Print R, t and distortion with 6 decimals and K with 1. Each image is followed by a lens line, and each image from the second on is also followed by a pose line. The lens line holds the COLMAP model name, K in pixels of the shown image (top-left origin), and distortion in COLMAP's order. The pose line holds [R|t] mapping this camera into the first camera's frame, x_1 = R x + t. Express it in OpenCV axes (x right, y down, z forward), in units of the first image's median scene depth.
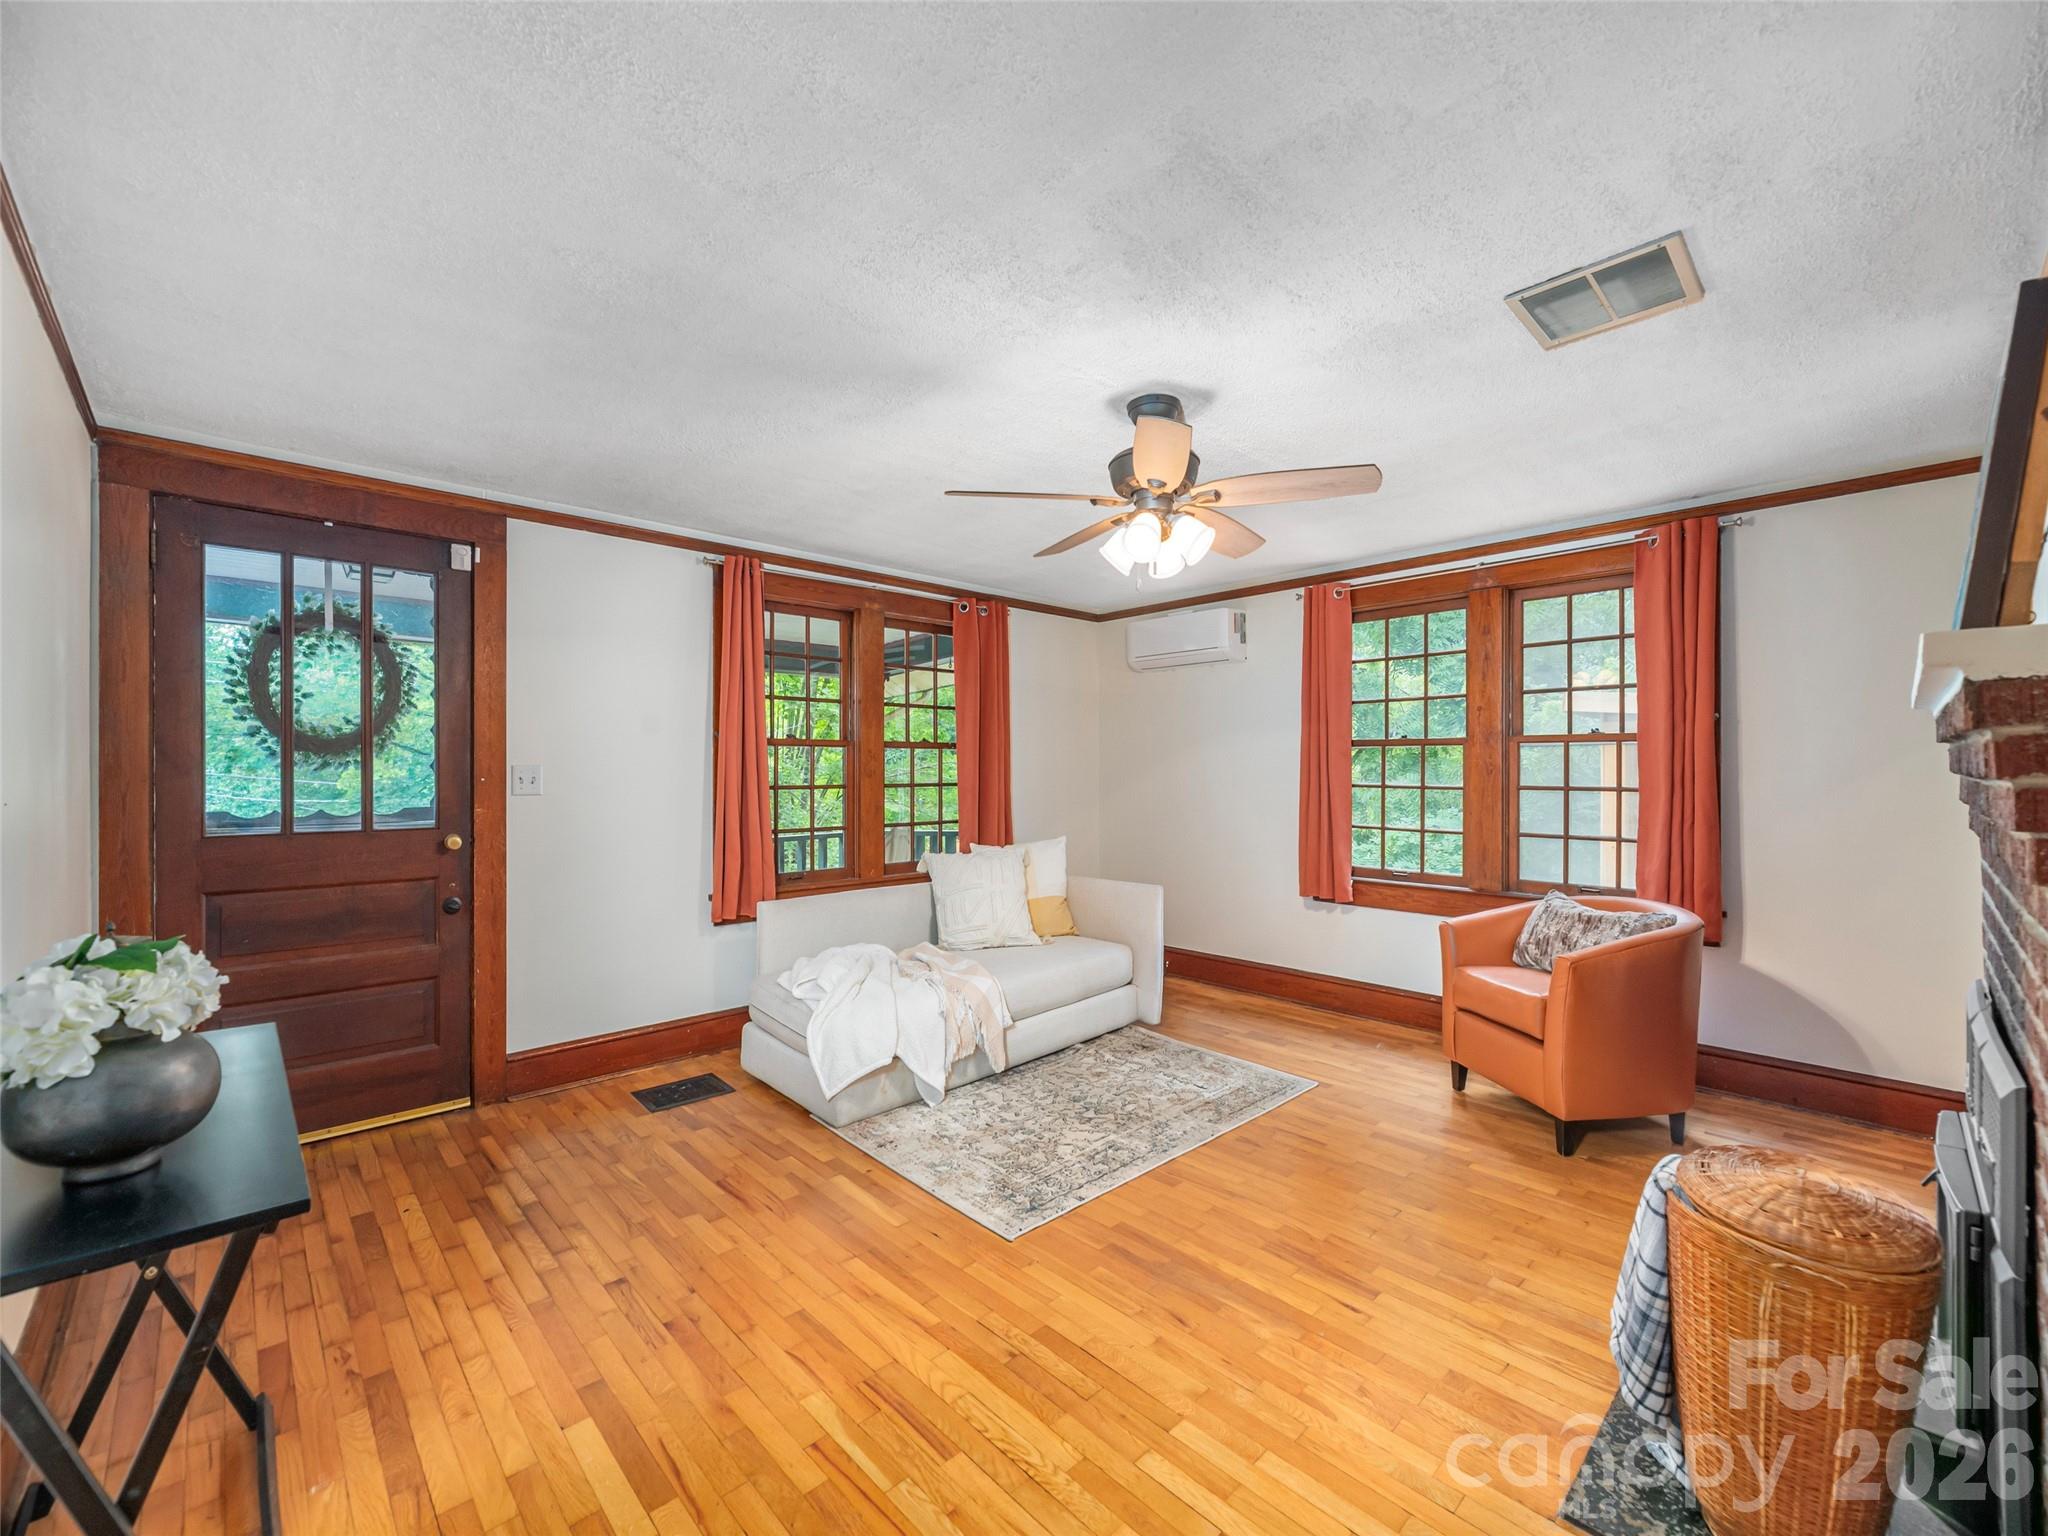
lens RADIAL K [[845.1, 0, 1021.7], [0, 845.1, 772.6], [0, 0, 1]] dist [0.000559, -0.000285]
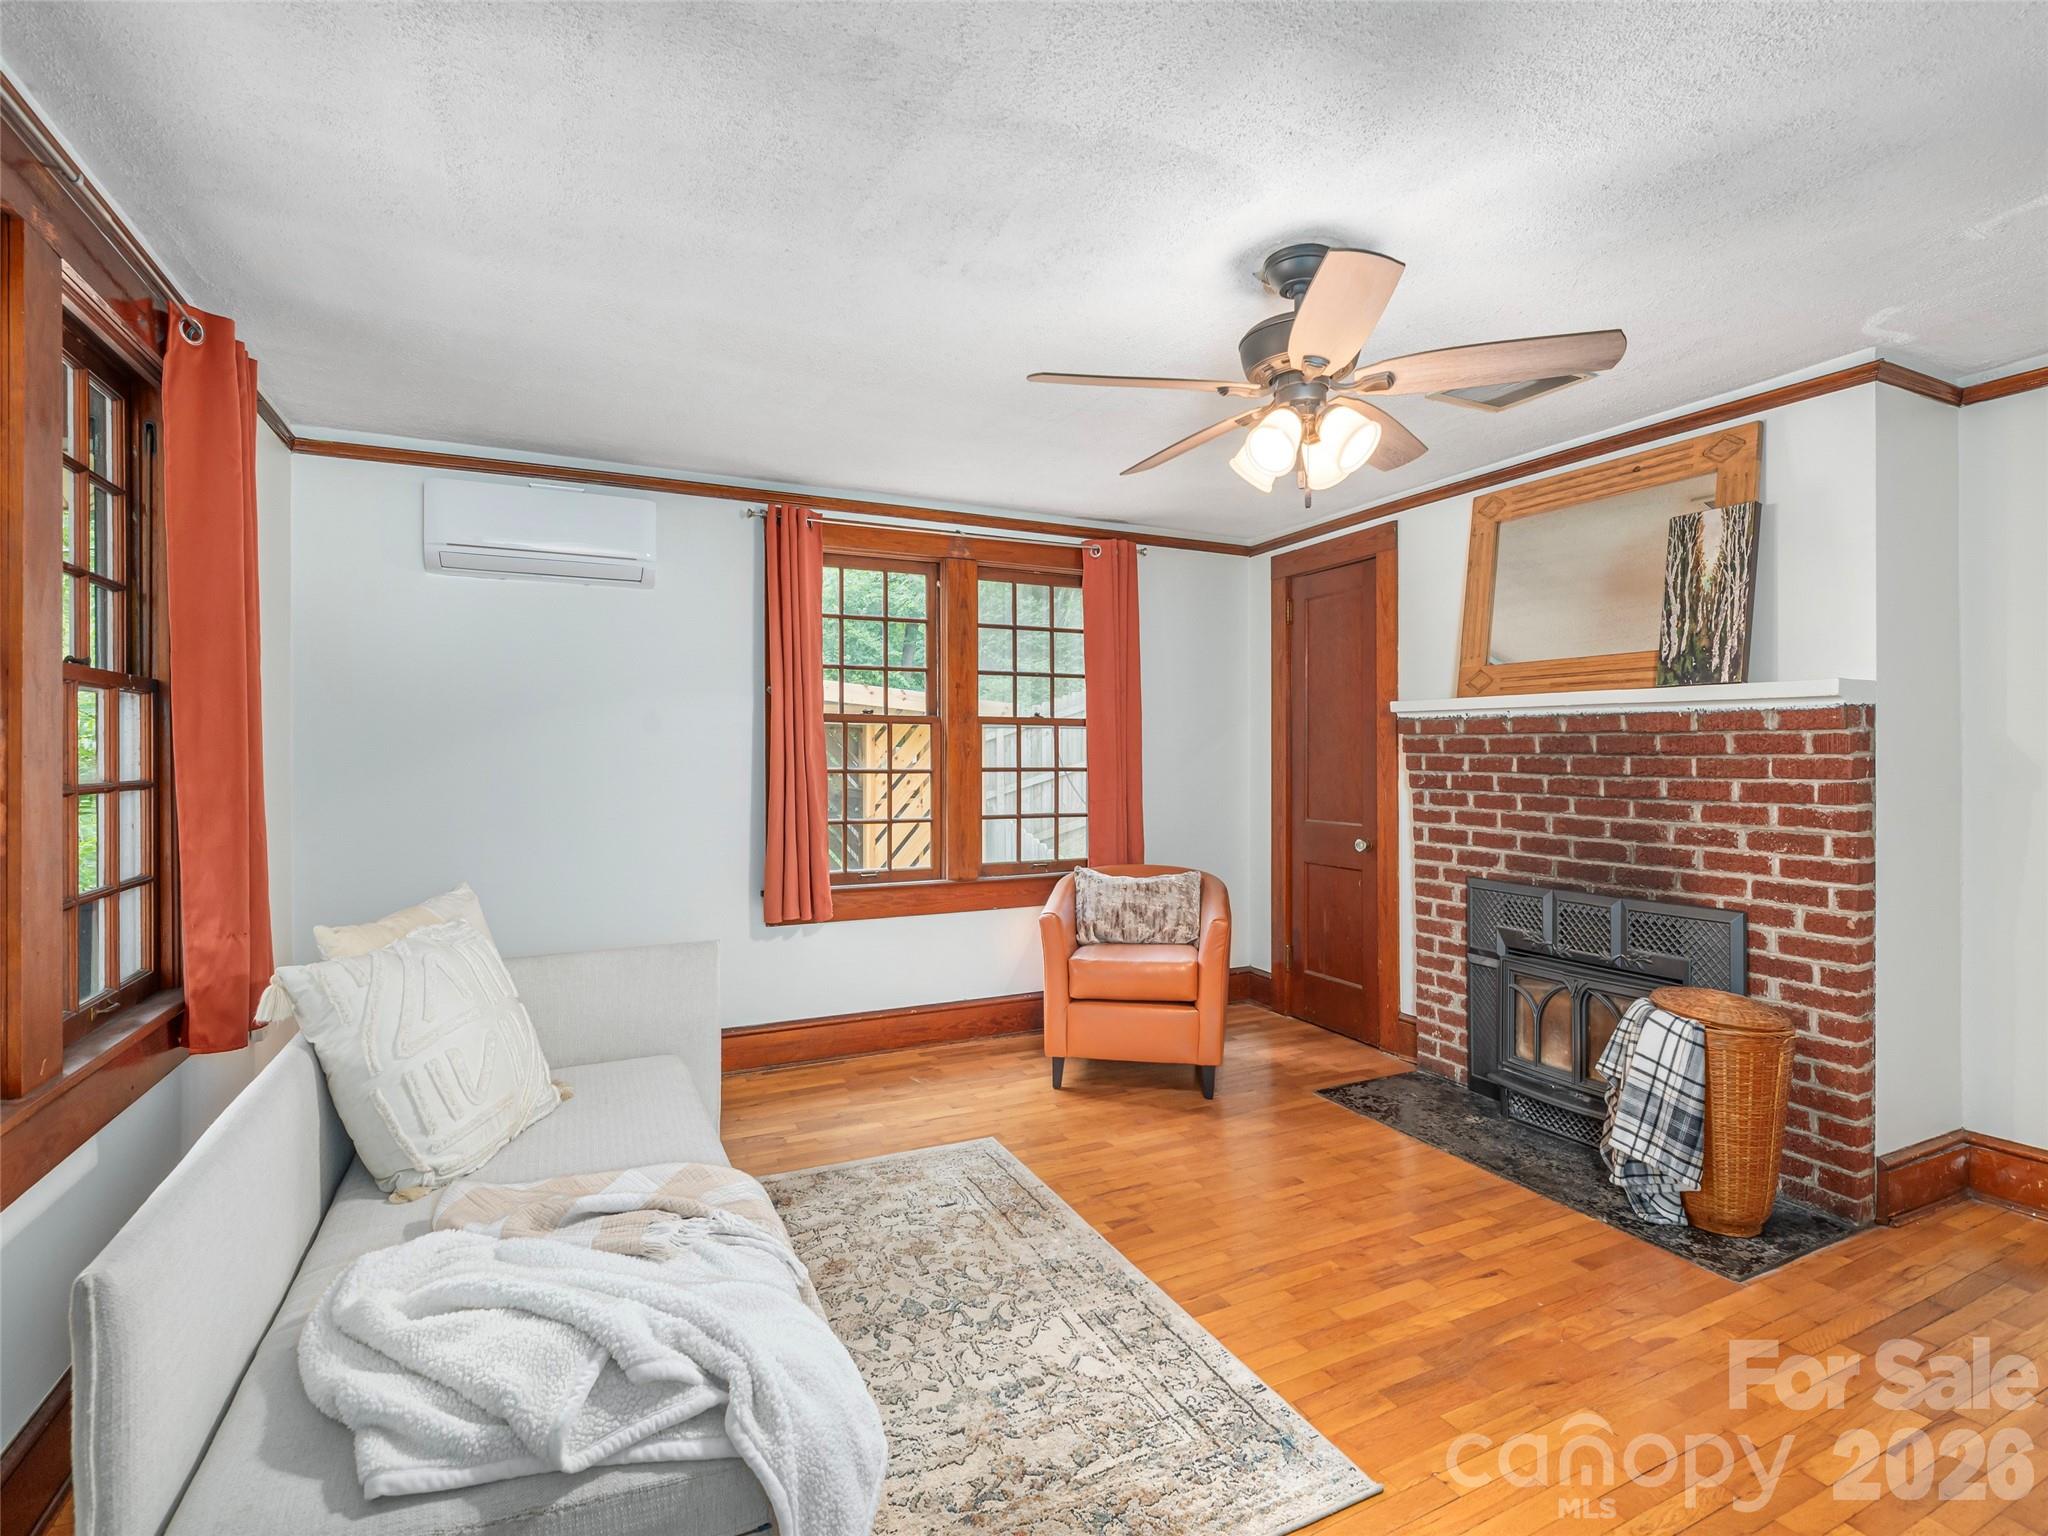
lens RADIAL K [[970.1, 0, 1024.6], [0, 970.1, 755.7], [0, 0, 1]] dist [0.005654, 0.000122]
pose [[0.299950, -0.001252, 0.953954, -0.501863], [0.003874, 0.999992, 0.000095, 0.002119], [-0.953947, 0.003667, 0.299952, 0.658046]]
